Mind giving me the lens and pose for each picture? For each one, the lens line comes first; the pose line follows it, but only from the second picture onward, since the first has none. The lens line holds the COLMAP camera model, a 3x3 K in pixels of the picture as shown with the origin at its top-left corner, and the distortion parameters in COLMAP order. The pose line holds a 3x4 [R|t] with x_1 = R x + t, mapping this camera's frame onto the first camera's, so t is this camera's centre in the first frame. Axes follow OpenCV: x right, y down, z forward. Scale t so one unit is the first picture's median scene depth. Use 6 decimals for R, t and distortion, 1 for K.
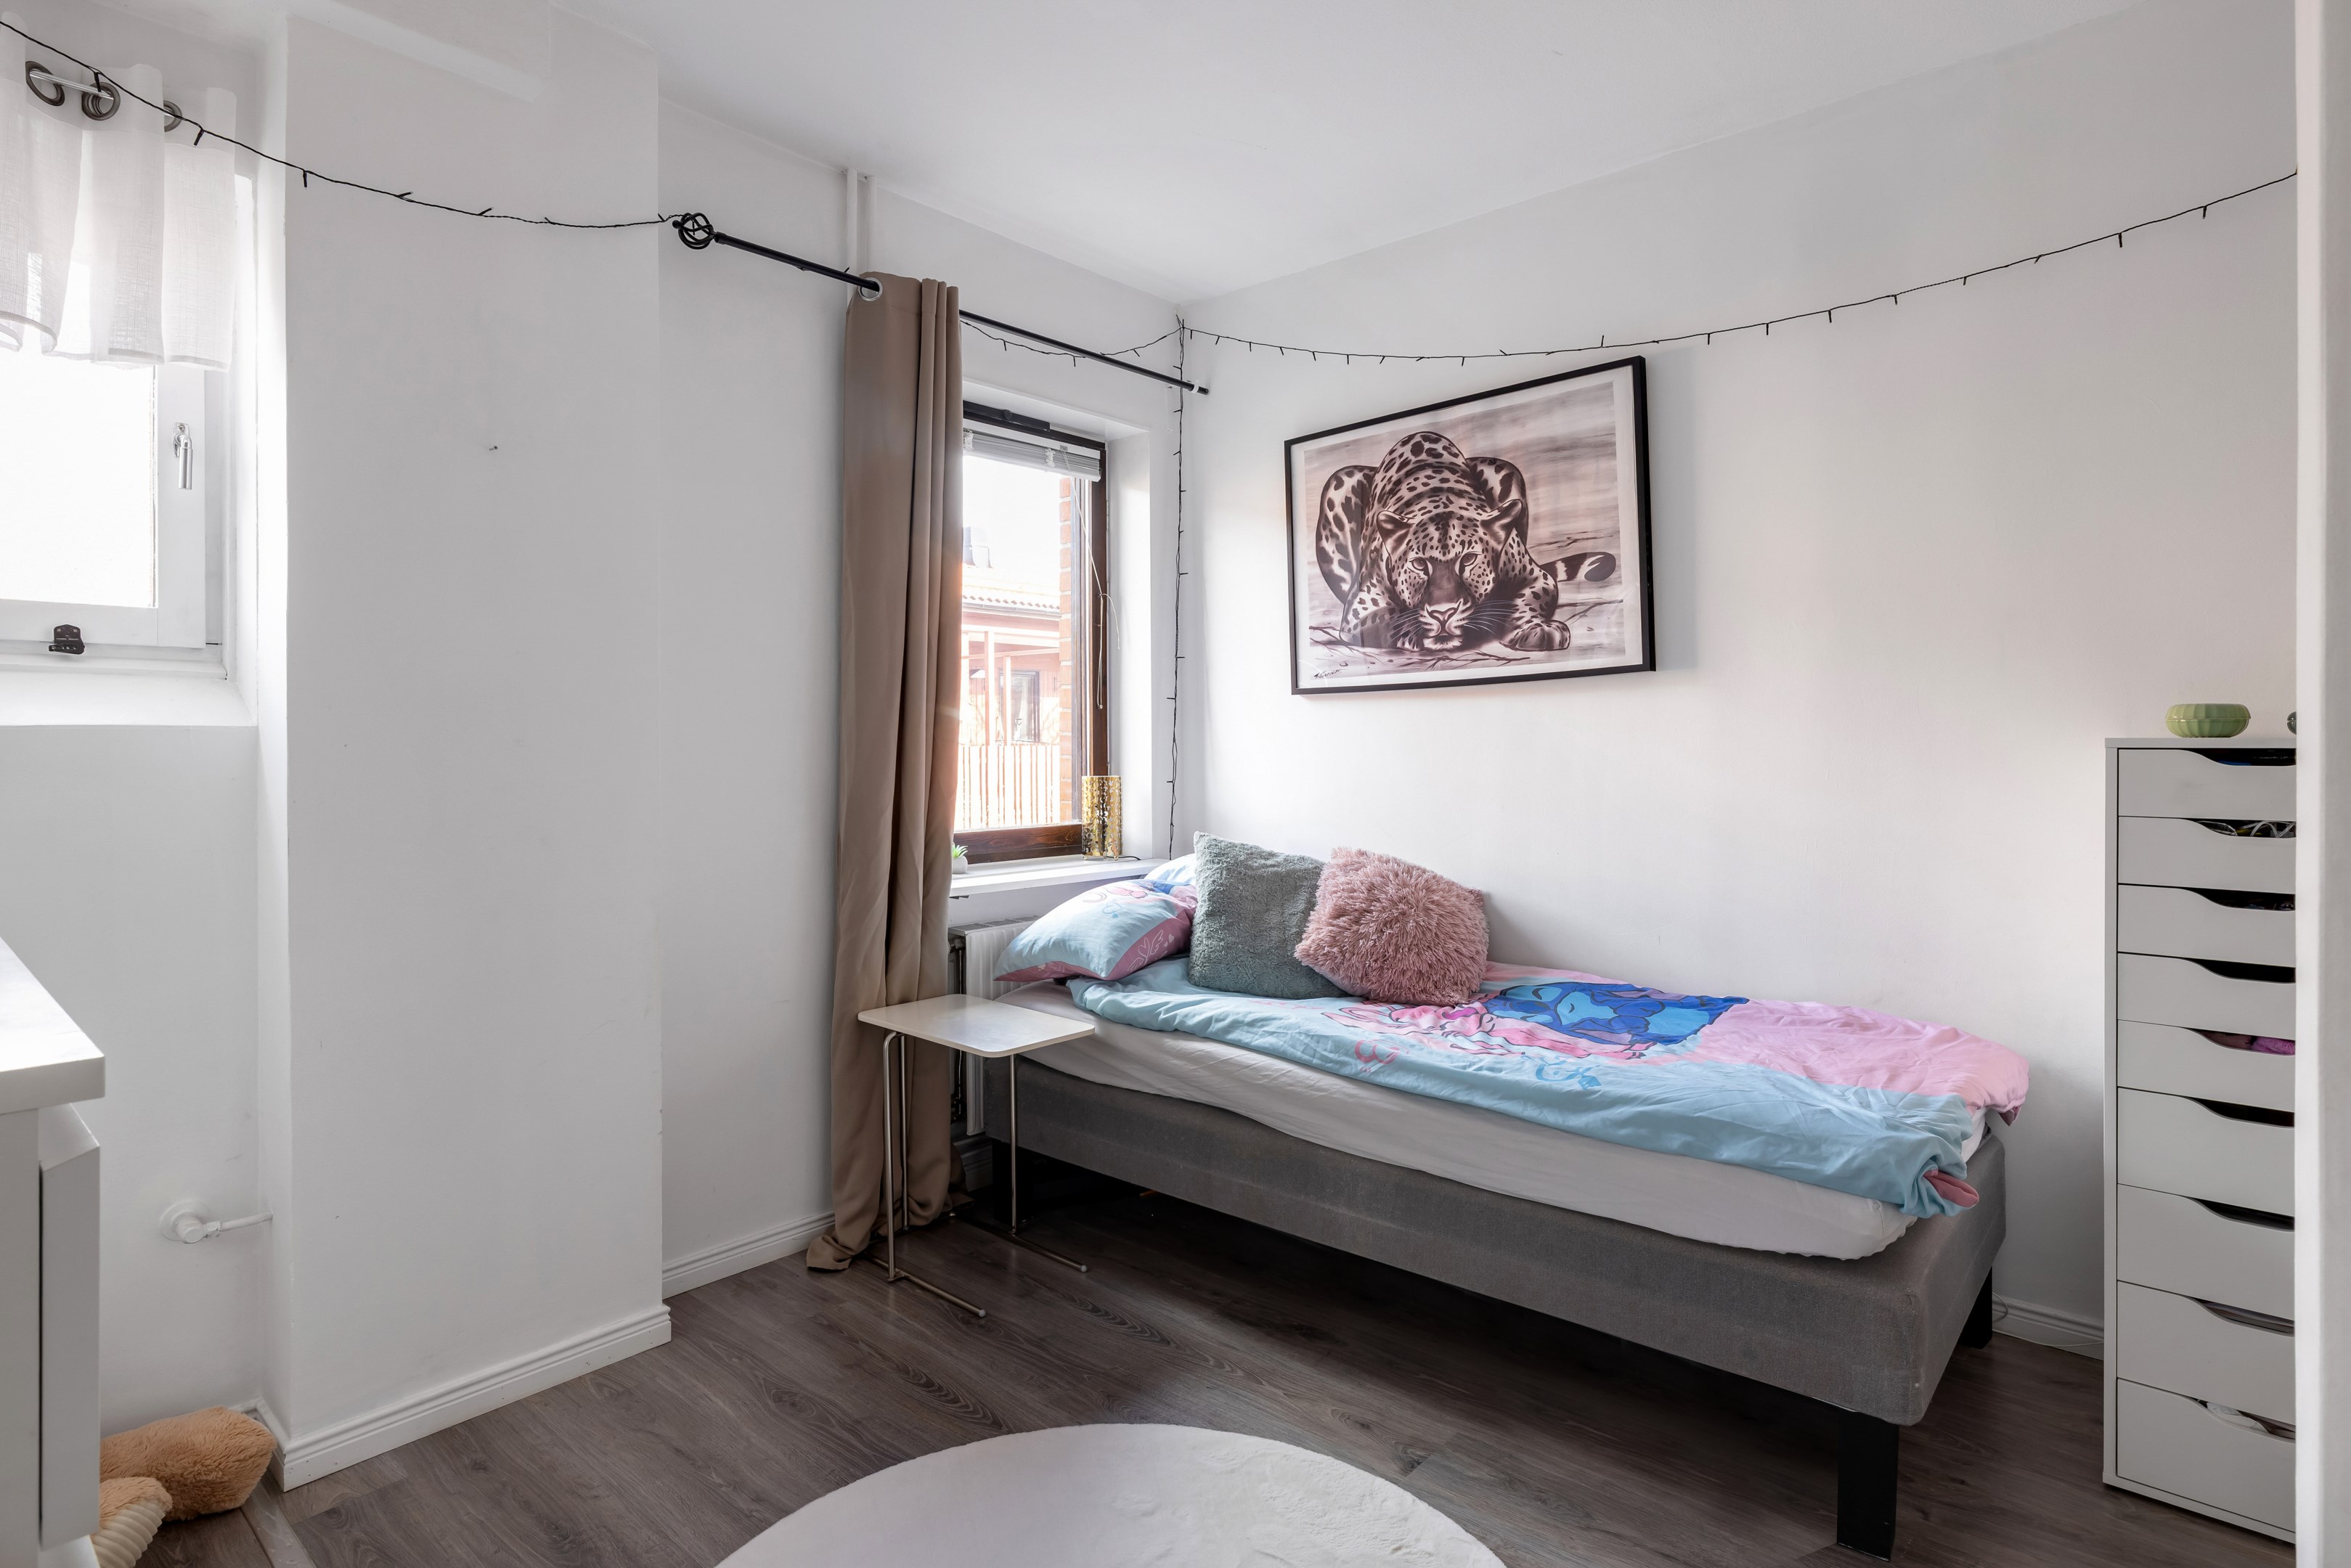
lens RADIAL K [[1214.7, 0, 1182.7], [0, 1214.7, 747.1], [0, 0, 1]] dist [-0.000273, -0.000133]
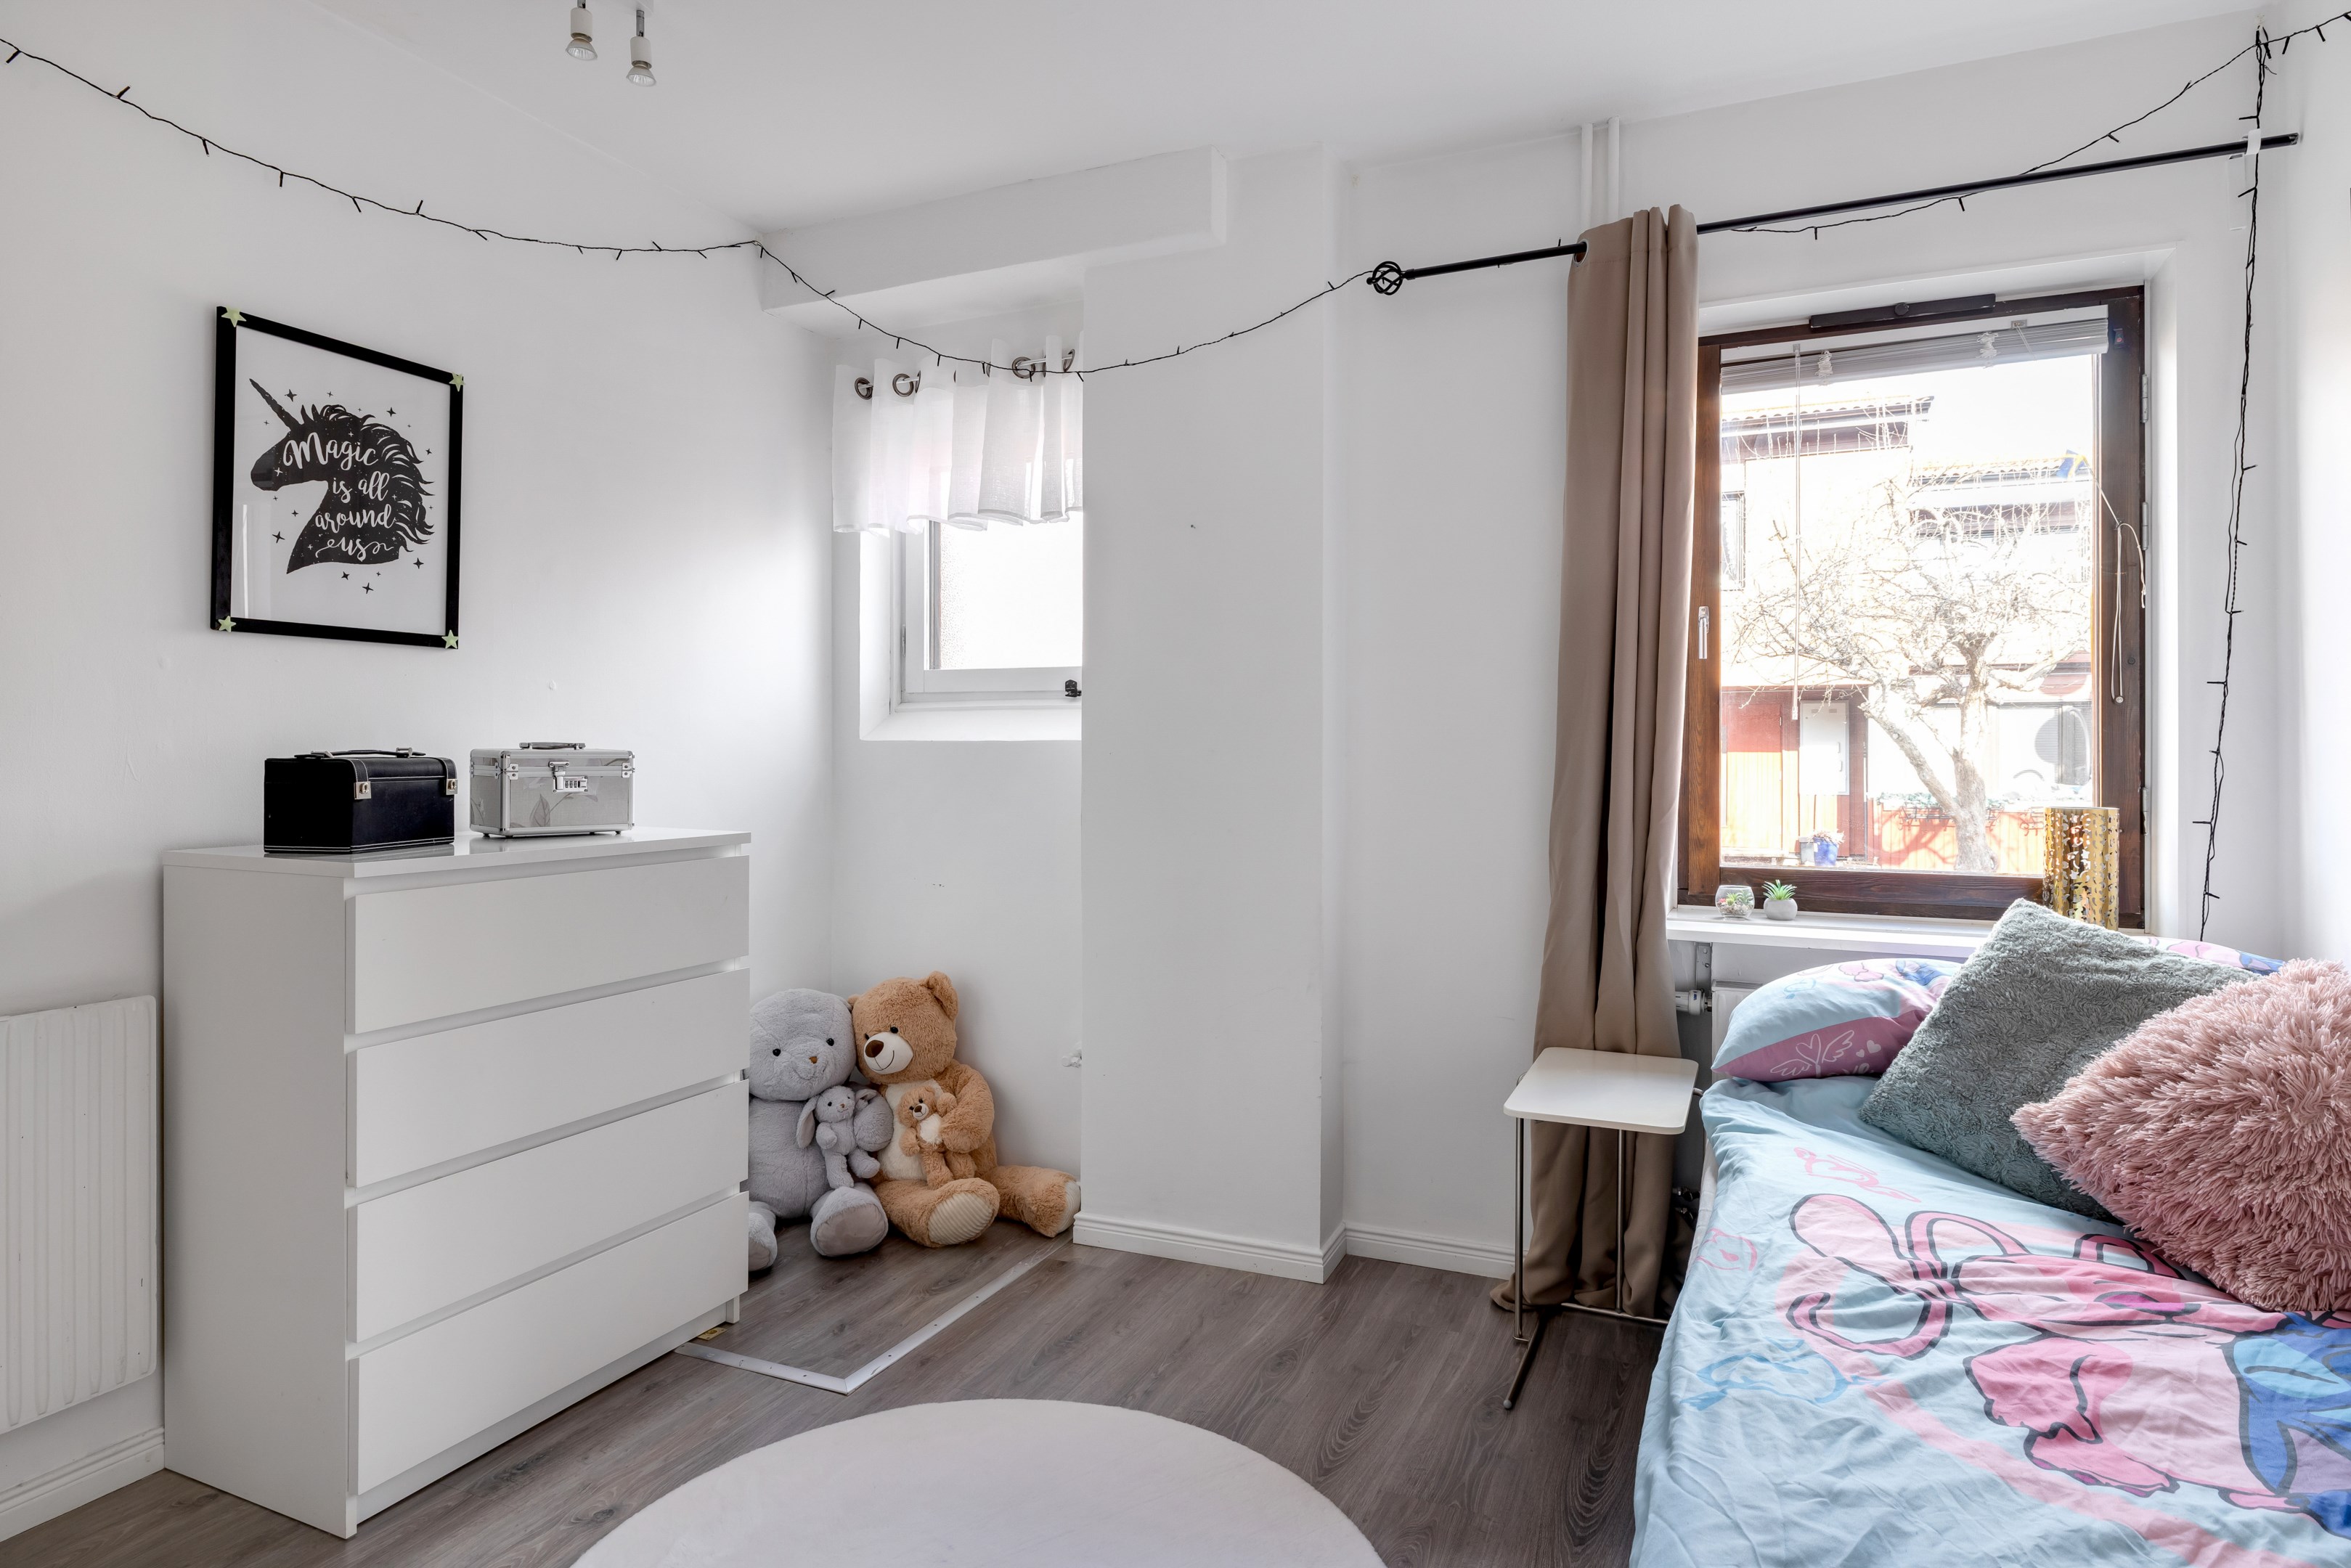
lens RADIAL K [[1296.4, 0, 1179.0], [0, 1296.4, 747.8], [0, 0, 1]] dist [-0.001748, -0.000563]
pose [[0.309416, 0.003424, -0.950921, 0.514111], [-0.006252, 0.999979, 0.001567, -0.007129], [0.950906, 0.005461, 0.309431, 0.377706]]
